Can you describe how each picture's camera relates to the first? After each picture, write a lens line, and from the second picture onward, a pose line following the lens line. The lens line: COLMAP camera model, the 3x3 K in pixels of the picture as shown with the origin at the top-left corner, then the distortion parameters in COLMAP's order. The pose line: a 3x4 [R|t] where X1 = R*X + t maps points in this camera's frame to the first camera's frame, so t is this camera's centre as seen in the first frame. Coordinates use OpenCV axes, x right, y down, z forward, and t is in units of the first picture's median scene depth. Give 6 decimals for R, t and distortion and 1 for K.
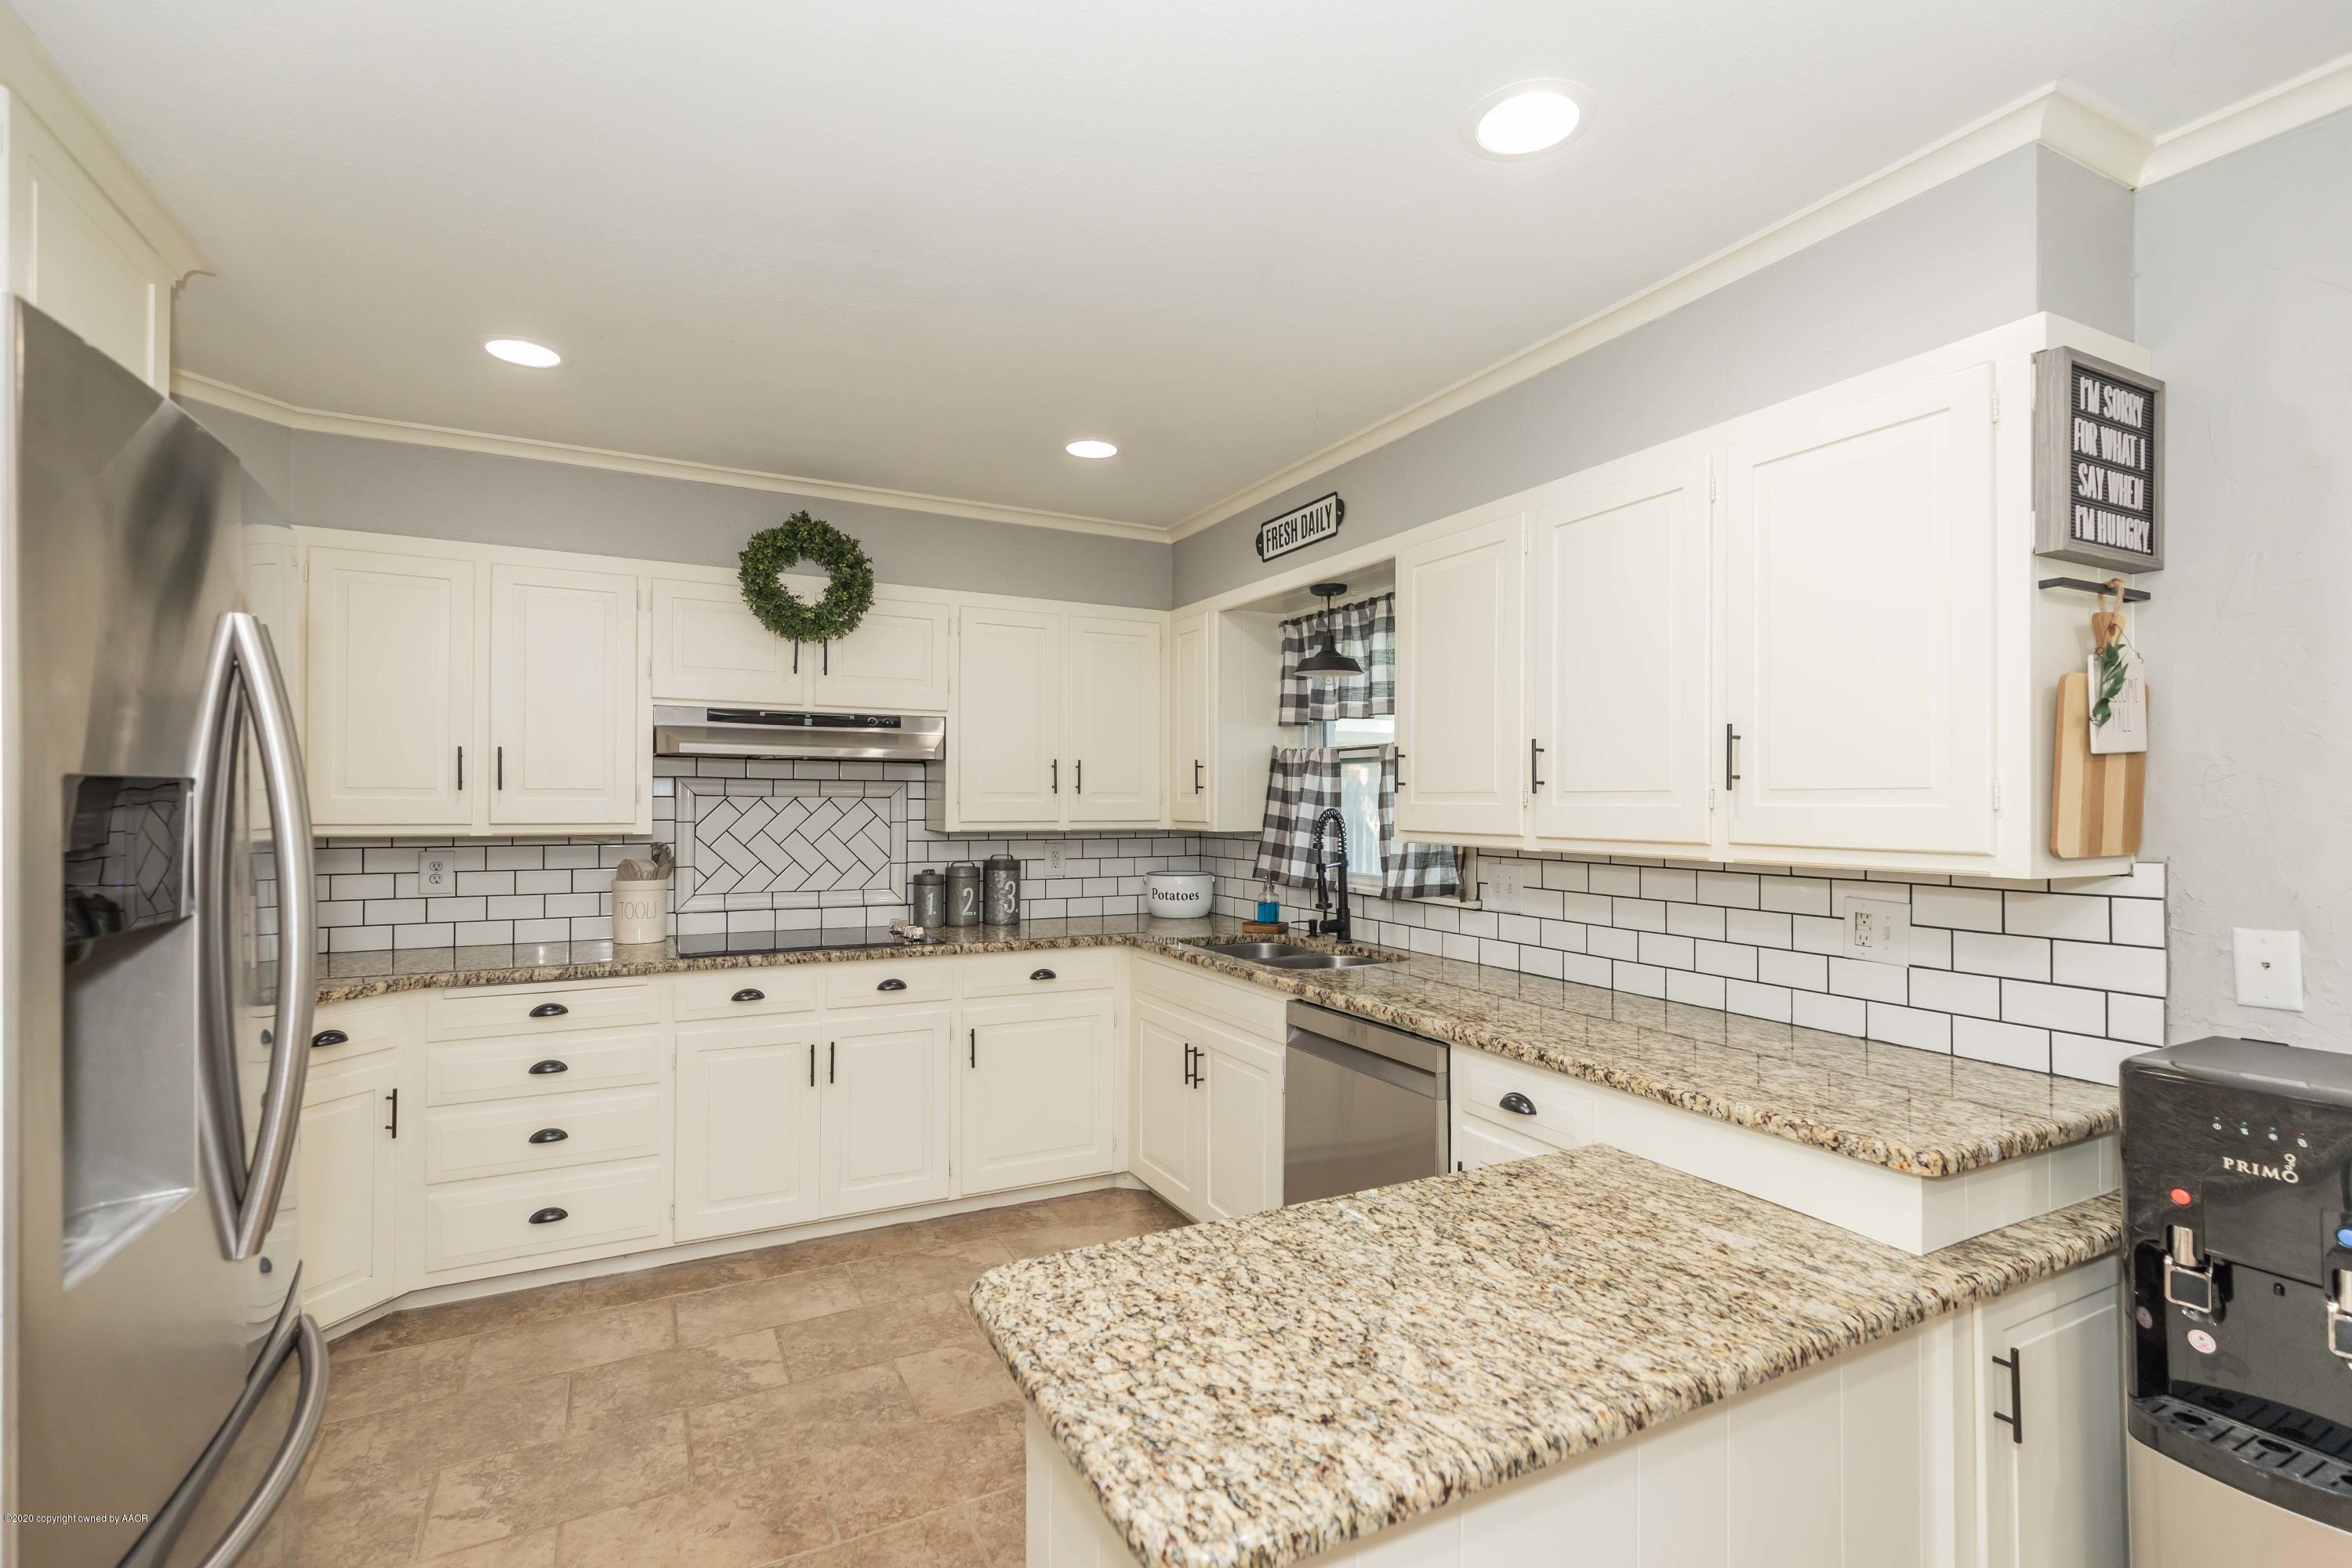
lens RADIAL K [[1081.3, 0, 1196.9], [0, 1081.3, 787.7], [0, 0, 1]] dist [0.005726, 0.000027]
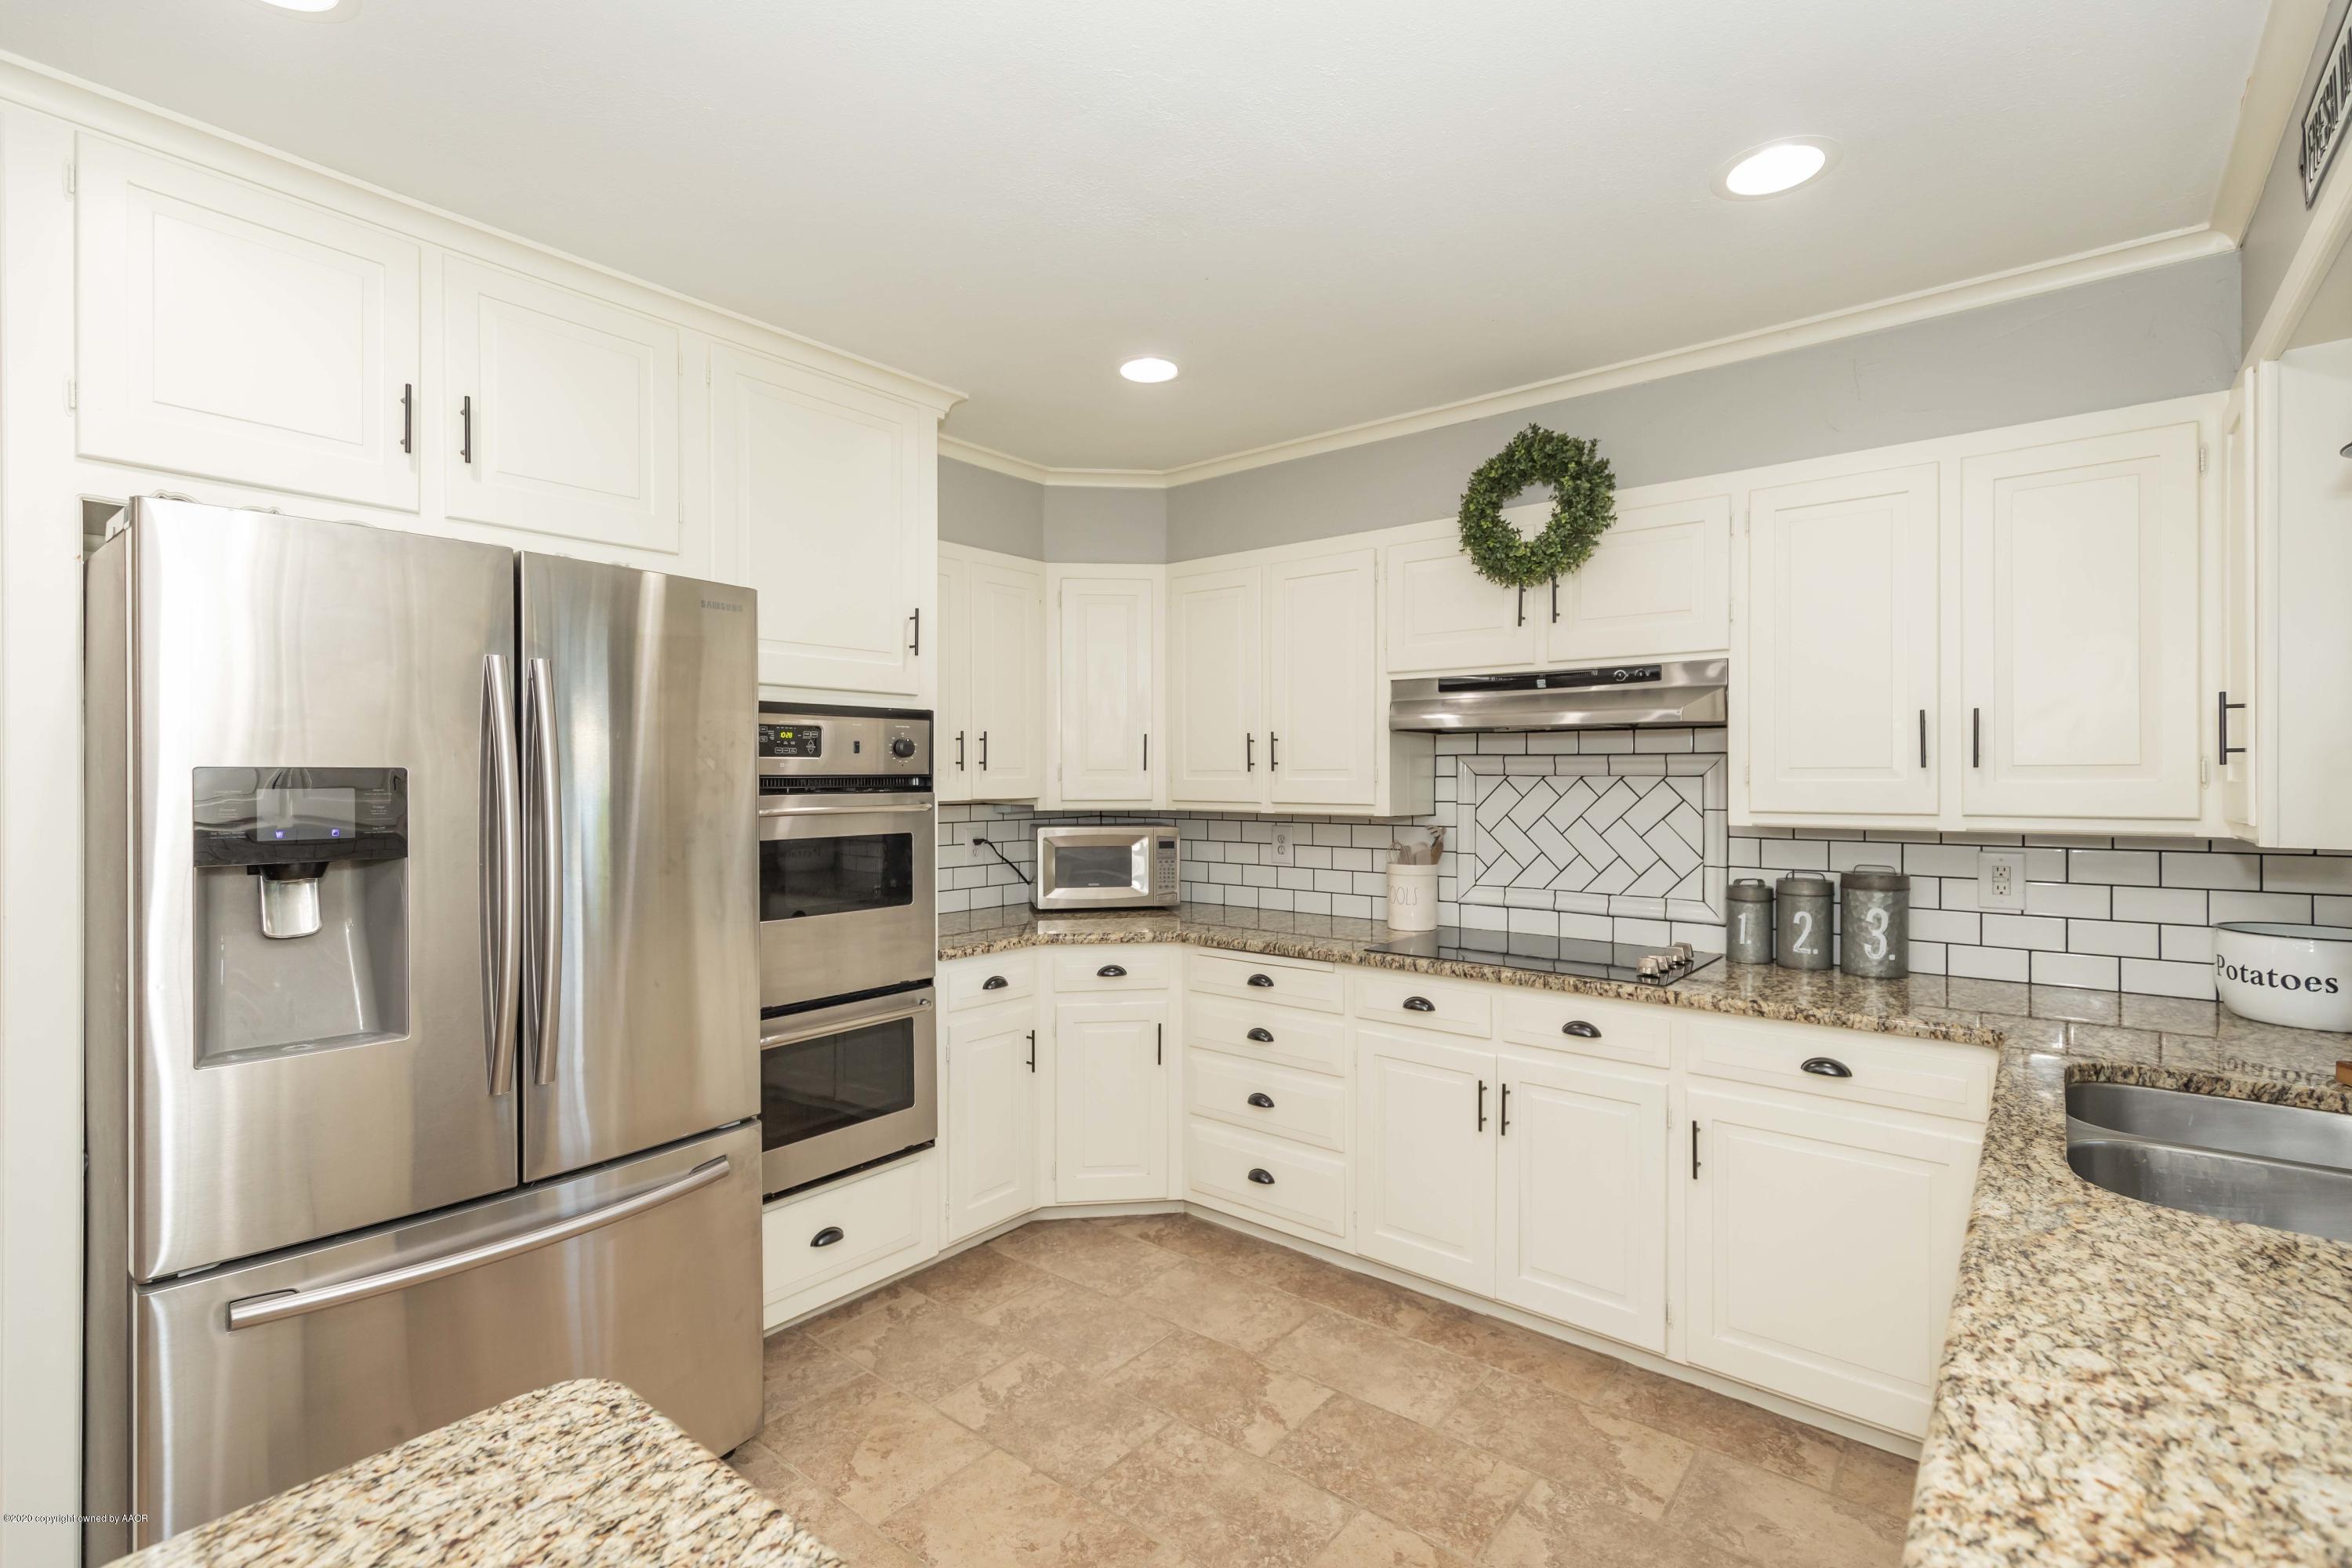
lens RADIAL K [[1081.3, 0, 1185.6], [0, 1081.3, 774.6], [0, 0, 1]] dist [0.005726, 0.000027]
pose [[0.389603, -0.006907, -0.920957, 0.288617], [0.013511, 0.999907, -0.001784, 0.005264], [0.920884, -0.011748, 0.389661, 0.446309]]
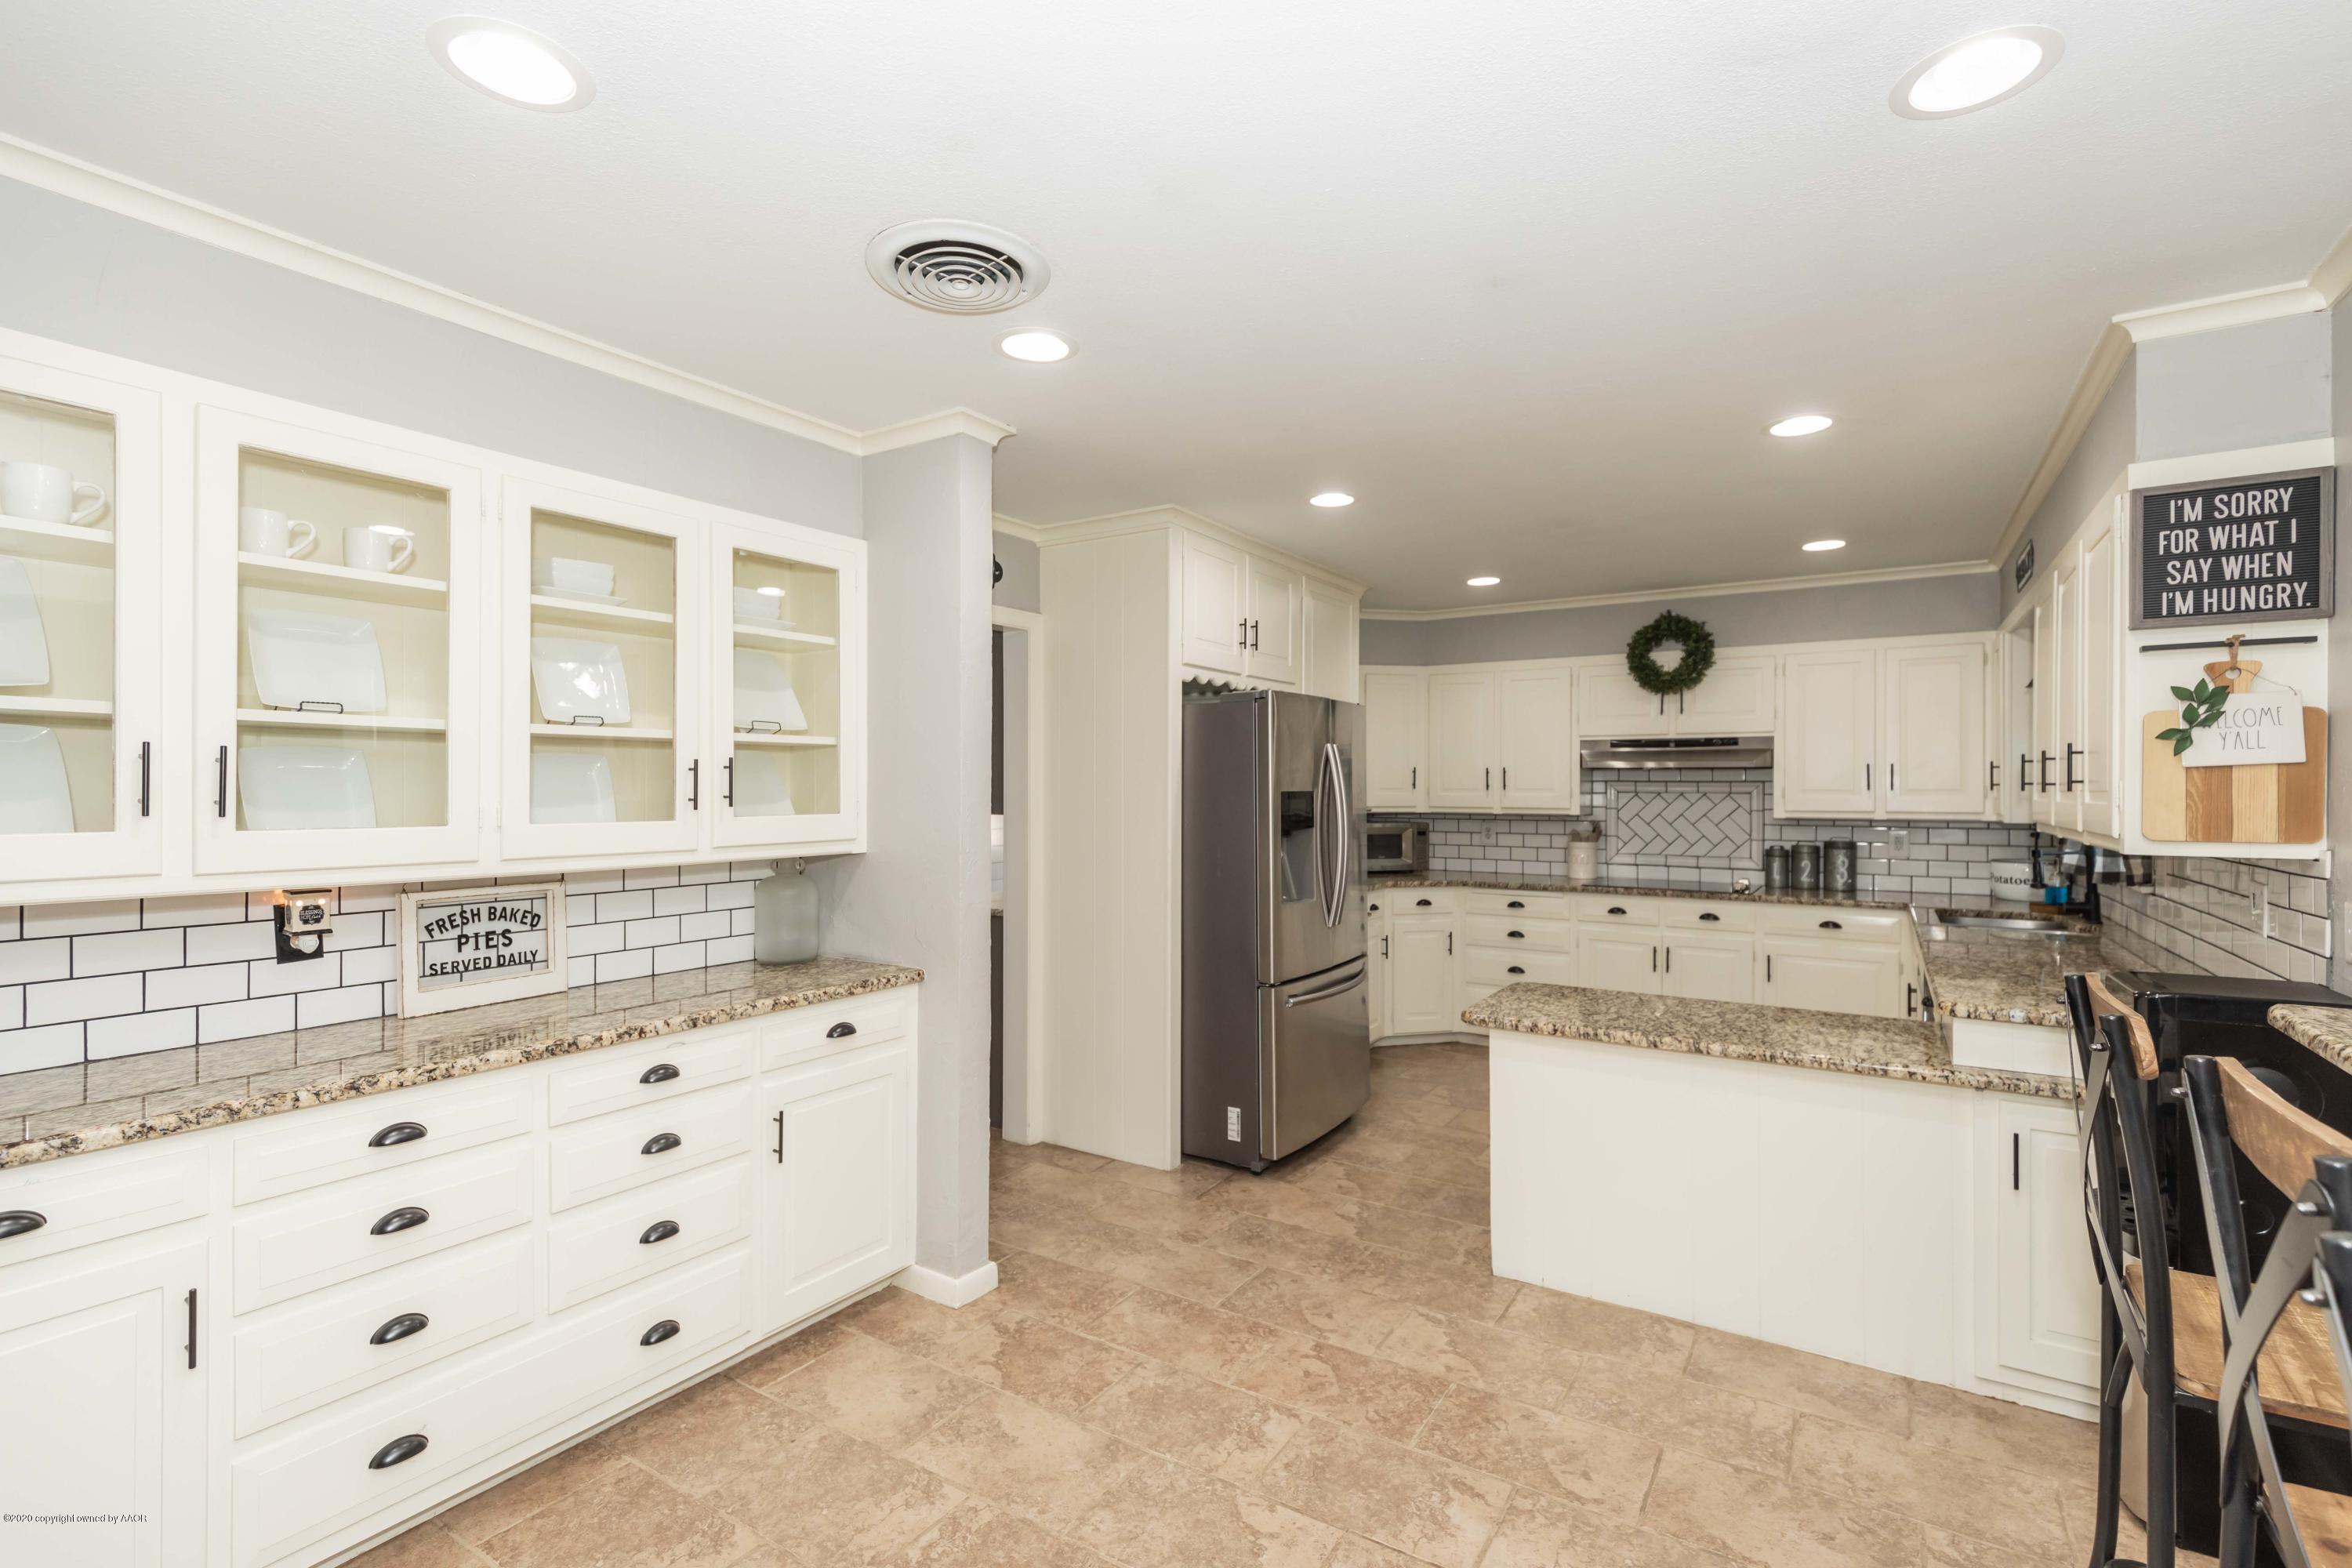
lens RADIAL K [[1081.3, 0, 1181.3], [0, 1081.3, 791.4], [0, 0, 1]] dist [0.005726, 0.000027]
pose [[0.487819, -0.001622, -0.872943, 0.666354], [0.010898, 0.999932, 0.004232, -0.008757], [0.872877, -0.011578, 0.487804, -0.381497]]
